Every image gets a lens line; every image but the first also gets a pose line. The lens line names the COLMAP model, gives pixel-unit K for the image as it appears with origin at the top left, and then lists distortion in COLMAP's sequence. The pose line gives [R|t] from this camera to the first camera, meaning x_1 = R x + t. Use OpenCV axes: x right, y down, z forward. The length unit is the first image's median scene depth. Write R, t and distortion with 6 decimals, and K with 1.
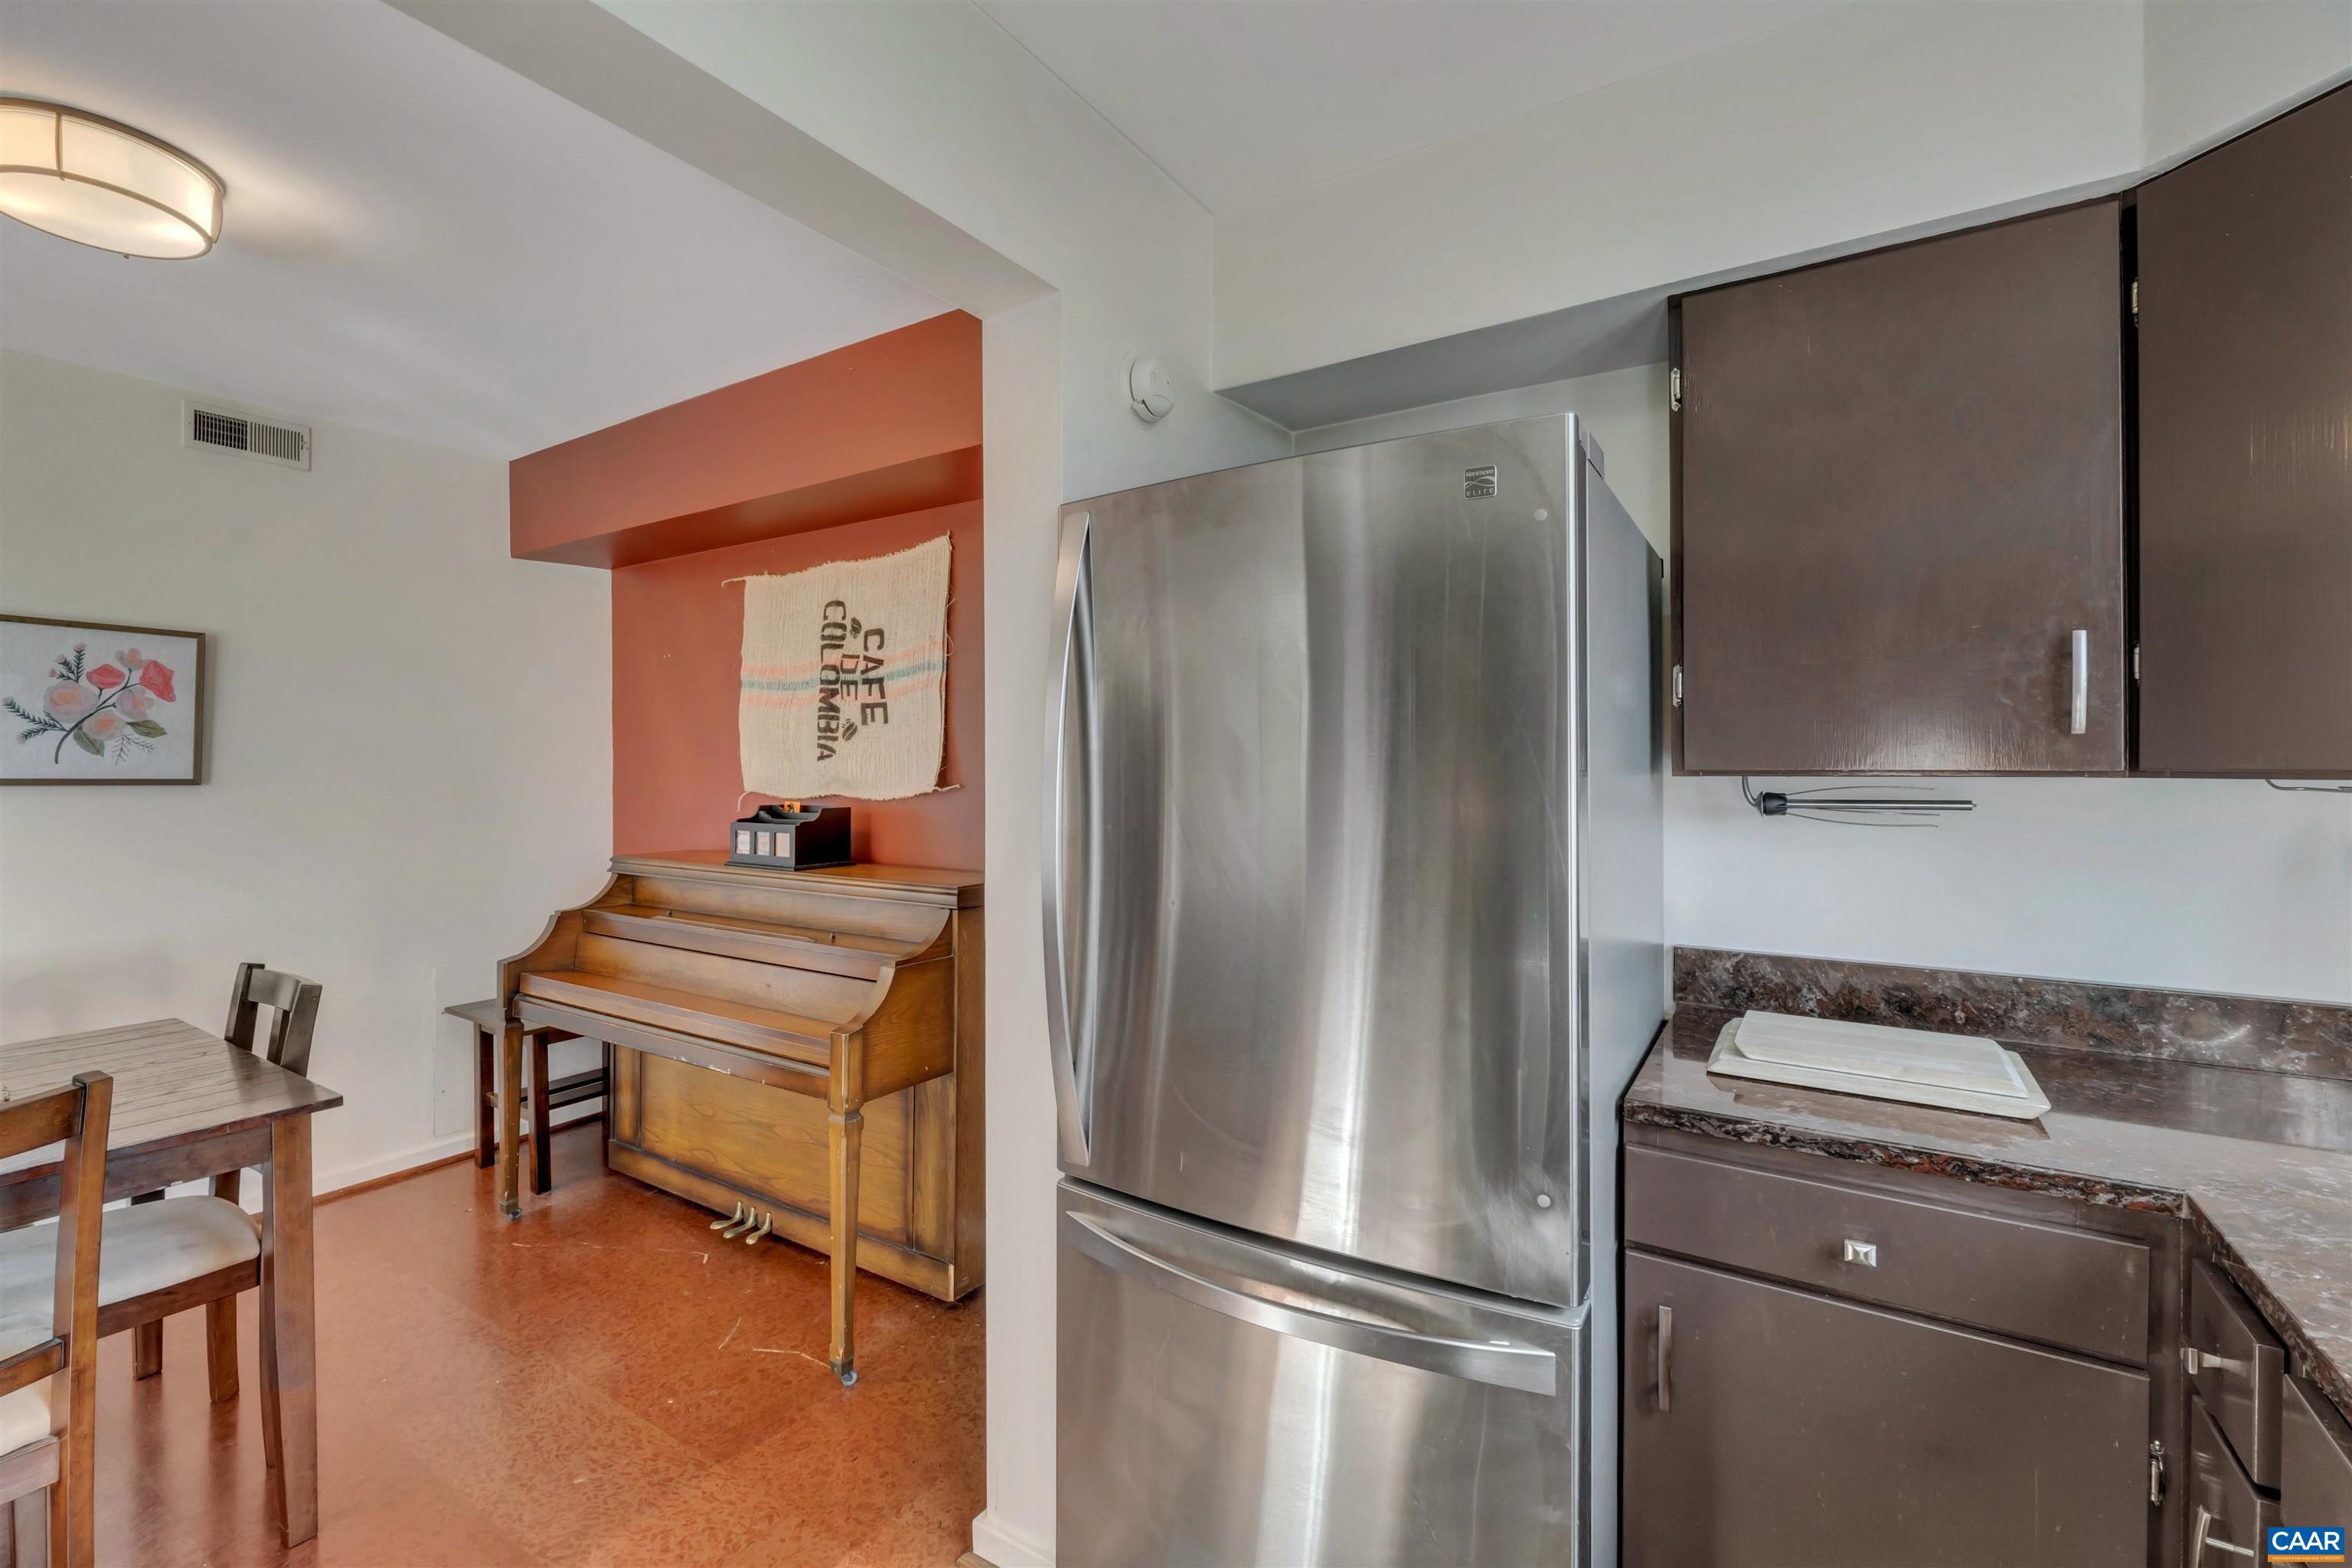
lens RADIAL K [[1012.1, 0, 1183.8], [0, 1012.1, 765.1], [0, 0, 1]] dist [-0.004483, -0.001240]
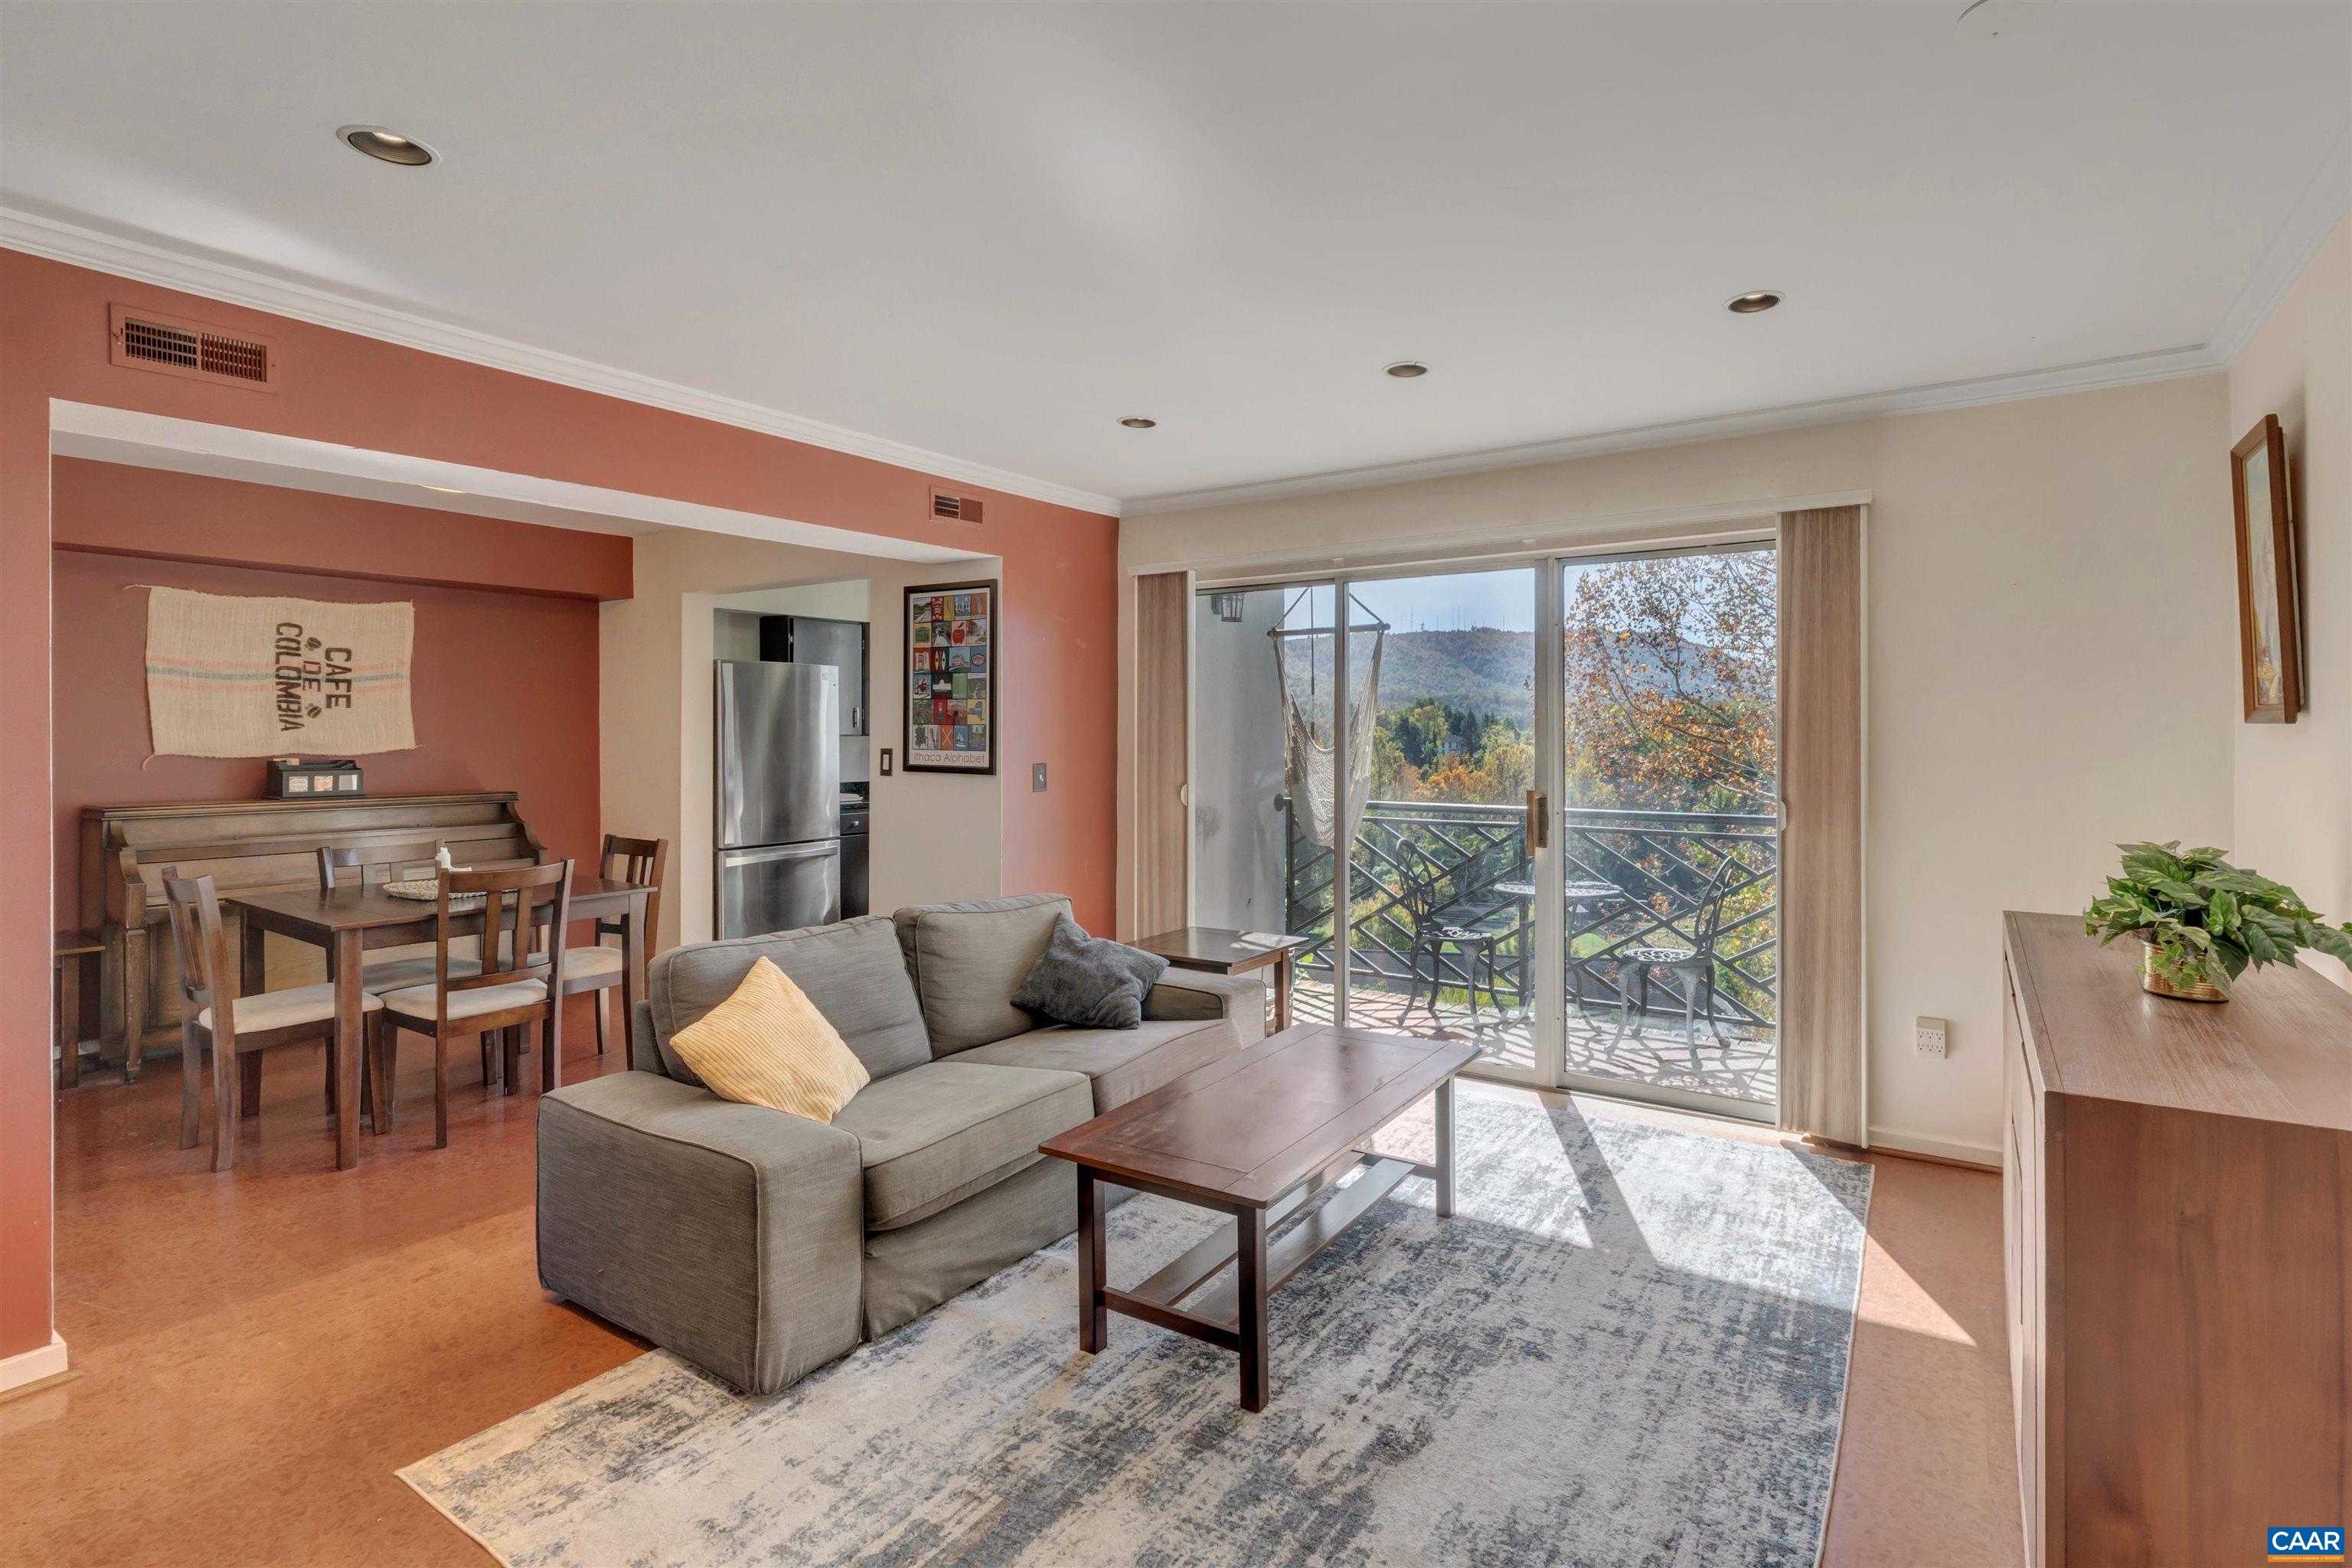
lens RADIAL K [[1086.5, 0, 1230.6], [0, 1086.5, 724.0], [0, 0, 1]] dist [-0.021062, 0.001698]
pose [[0.027141, 0.007109, 0.999606, -1.992737], [0.001806, 0.999973, -0.007161, -0.001048], [-0.999630, 0.001999, 0.027128, -0.447780]]
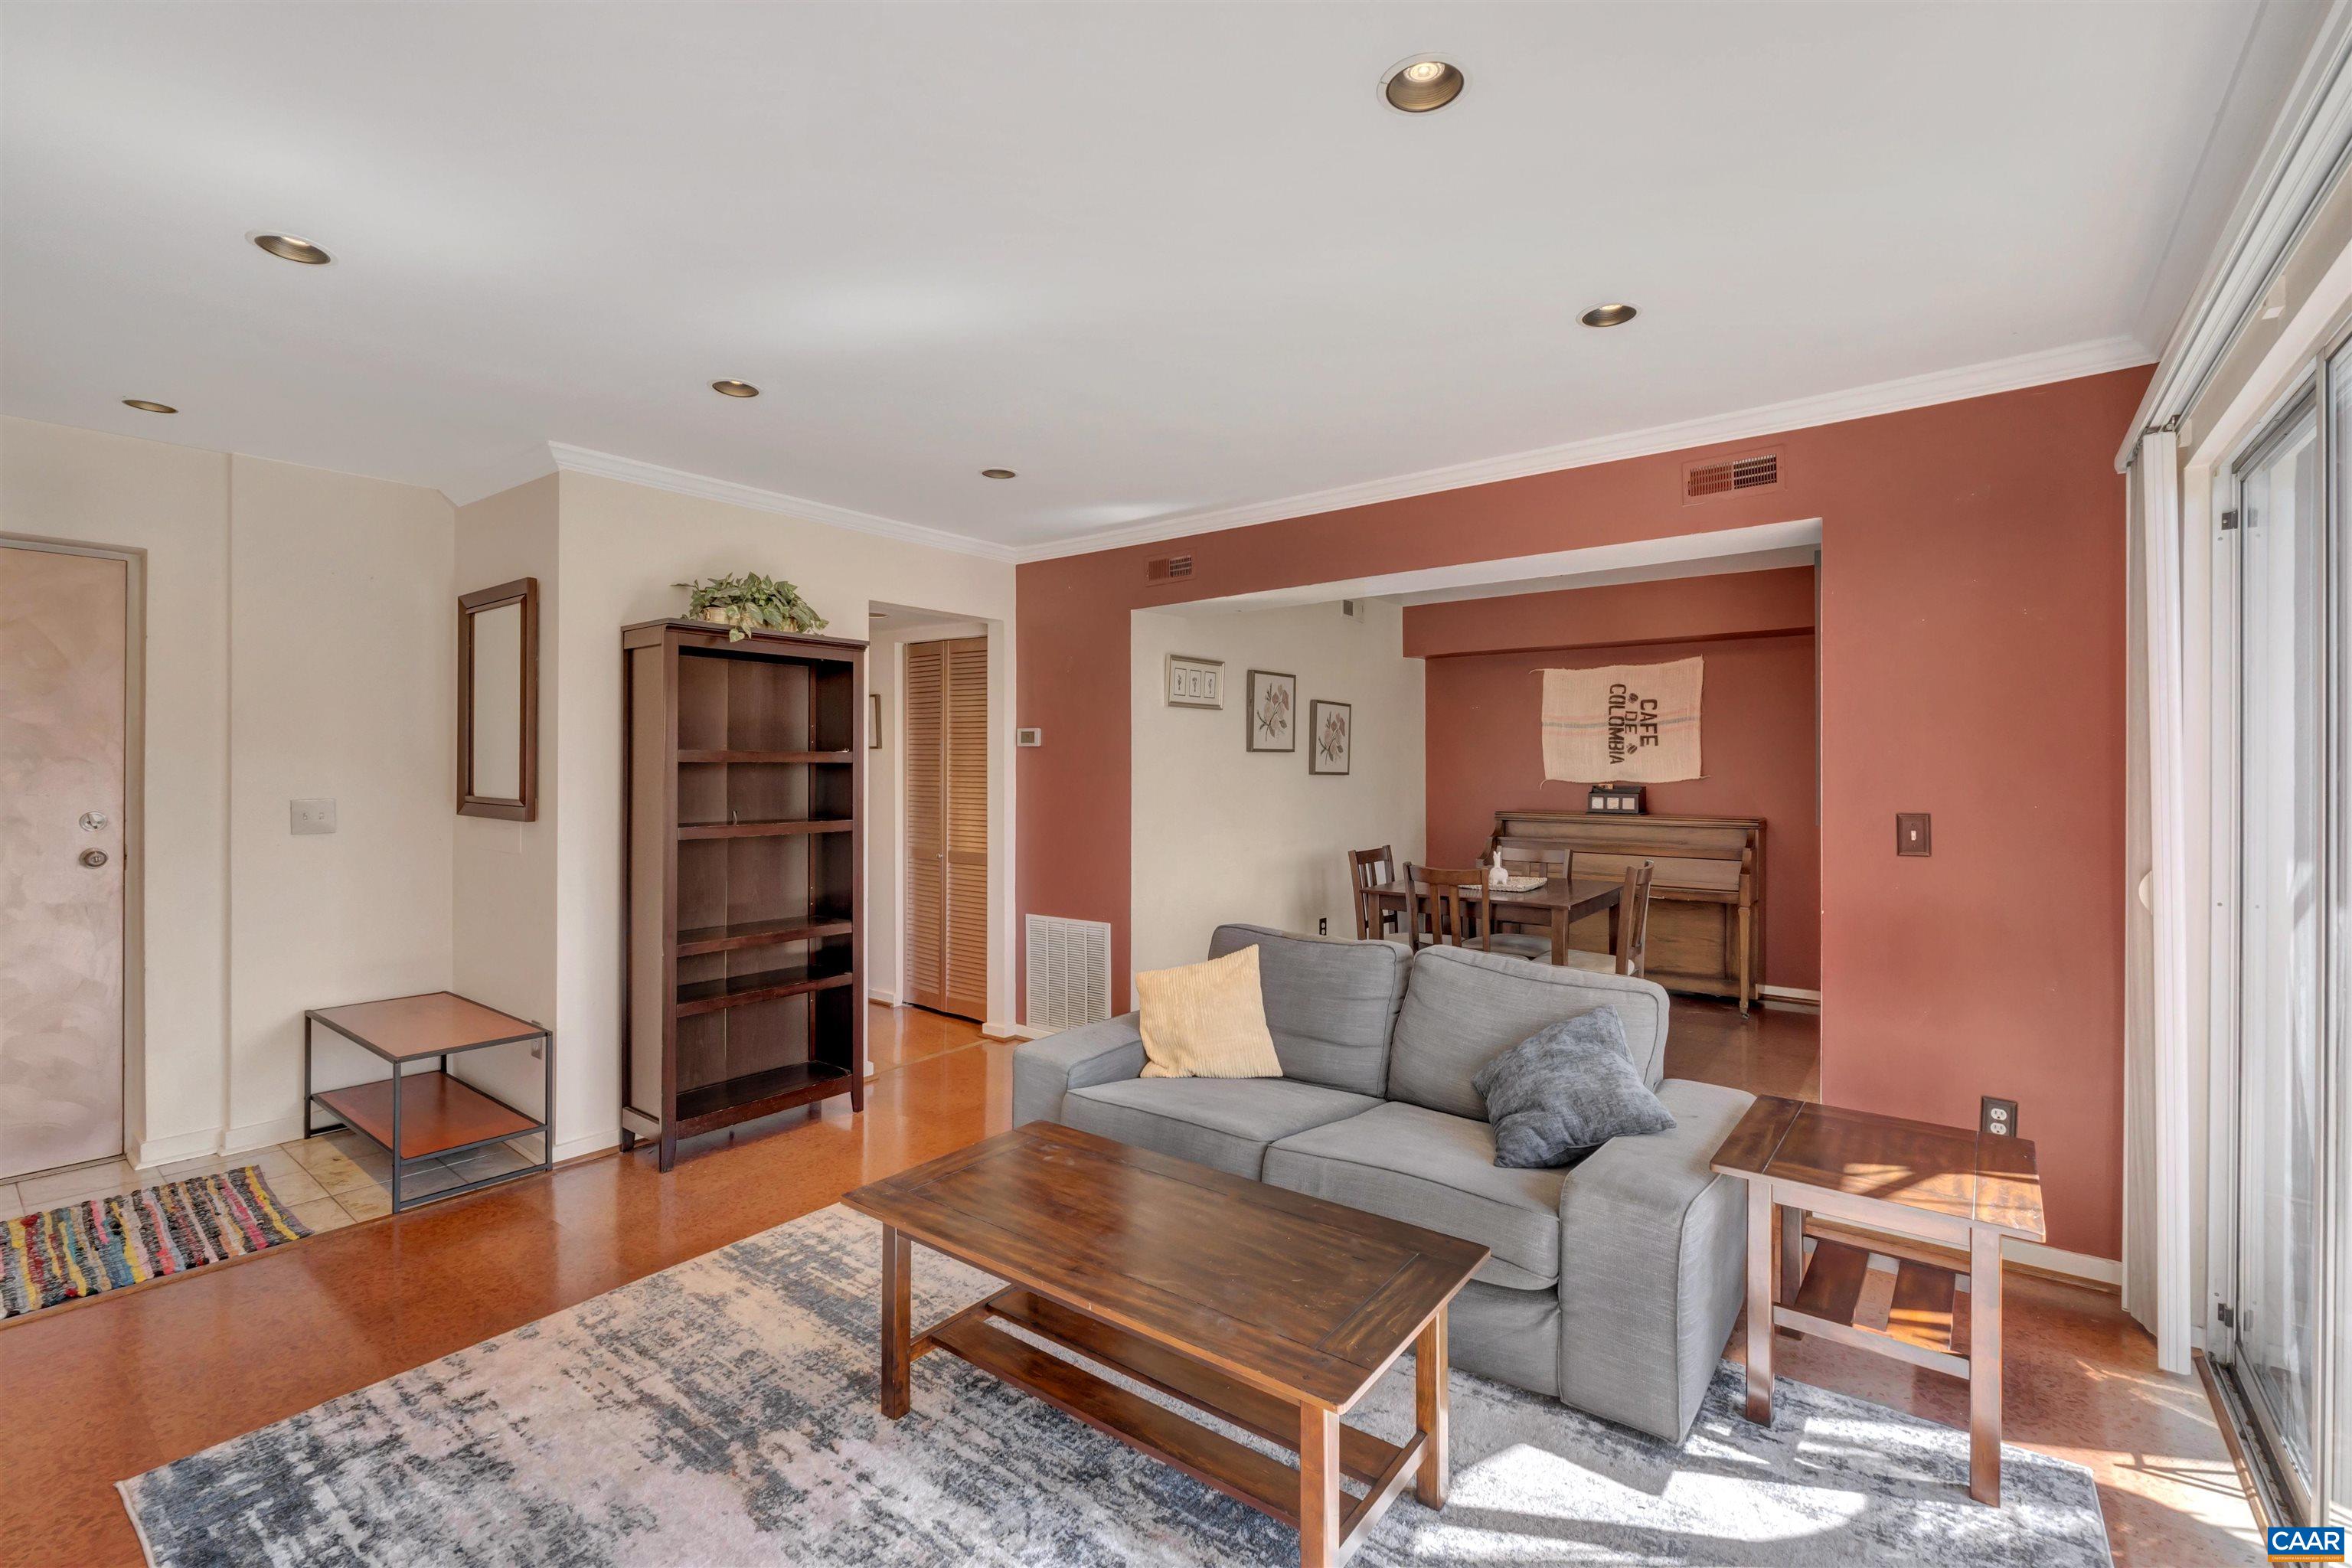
lens RADIAL K [[1012.1, 0, 1240.5], [0, 1012.1, 757.9], [0, 0, 1]] dist [-0.004483, -0.001240]
pose [[0.998203, 0.001097, -0.059914, -1.030960], [-0.001485, 0.999978, -0.006430, -0.002568], [0.059905, 0.006507, 0.998183, -1.104382]]
